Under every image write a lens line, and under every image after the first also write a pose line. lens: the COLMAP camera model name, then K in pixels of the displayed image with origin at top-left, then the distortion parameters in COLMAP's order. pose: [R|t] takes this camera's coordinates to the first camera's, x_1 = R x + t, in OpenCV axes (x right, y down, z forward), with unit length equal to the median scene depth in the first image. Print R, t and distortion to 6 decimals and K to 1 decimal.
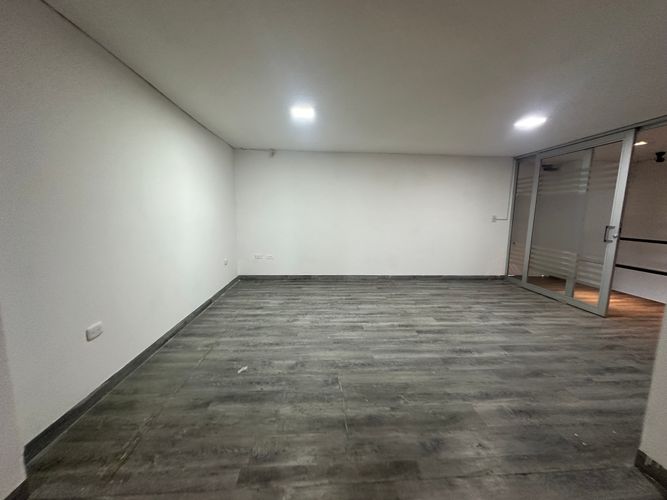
lens RADIAL K [[266.1, 0, 333.8], [0, 266.1, 248.9], [0, 0, 1]] dist [-0.001466, 0.000209]
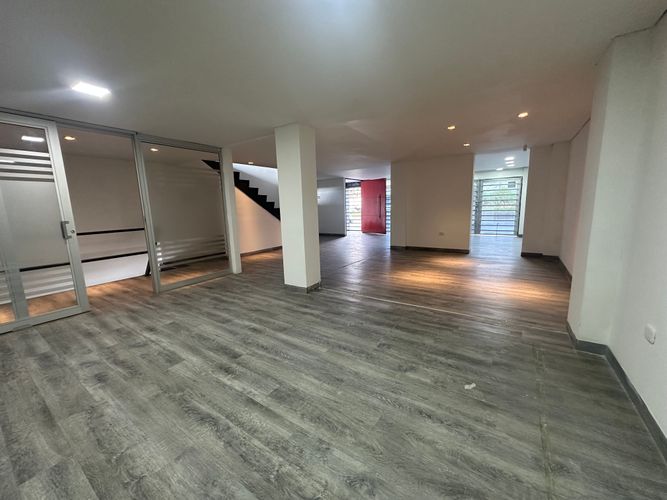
lens RADIAL K [[266.1, 0, 333.8], [0, 266.1, 248.9], [0, 0, 1]] dist [-0.001466, 0.000209]
pose [[-0.788721, -0.090966, 0.607984, -0.312658], [0.099904, 0.956878, 0.272771, -0.155969], [-0.606580, 0.275881, -0.745621, 1.166785]]
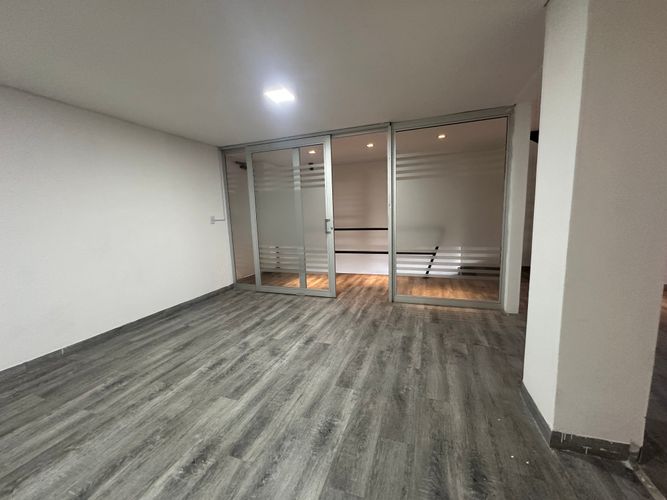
lens RADIAL K [[266.1, 0, 333.8], [0, 266.1, 248.9], [0, 0, 1]] dist [-0.001466, 0.000209]
pose [[0.400772, -0.156792, 0.902662, 0.004747], [0.166360, 0.981323, 0.096593, -0.066787], [-0.900947, 0.111455, 0.419370, 0.518104]]
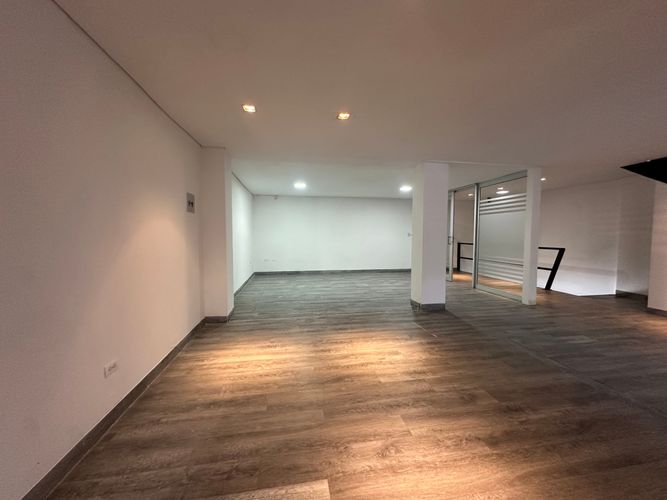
lens RADIAL K [[266.1, 0, 333.8], [0, 266.1, 248.9], [0, 0, 1]] dist [-0.001466, 0.000209]
pose [[0.994682, -0.021093, 0.100815, -0.064680], [0.028969, 0.996586, -0.077312, 0.146132], [-0.098840, 0.079821, 0.991897, -0.957929]]
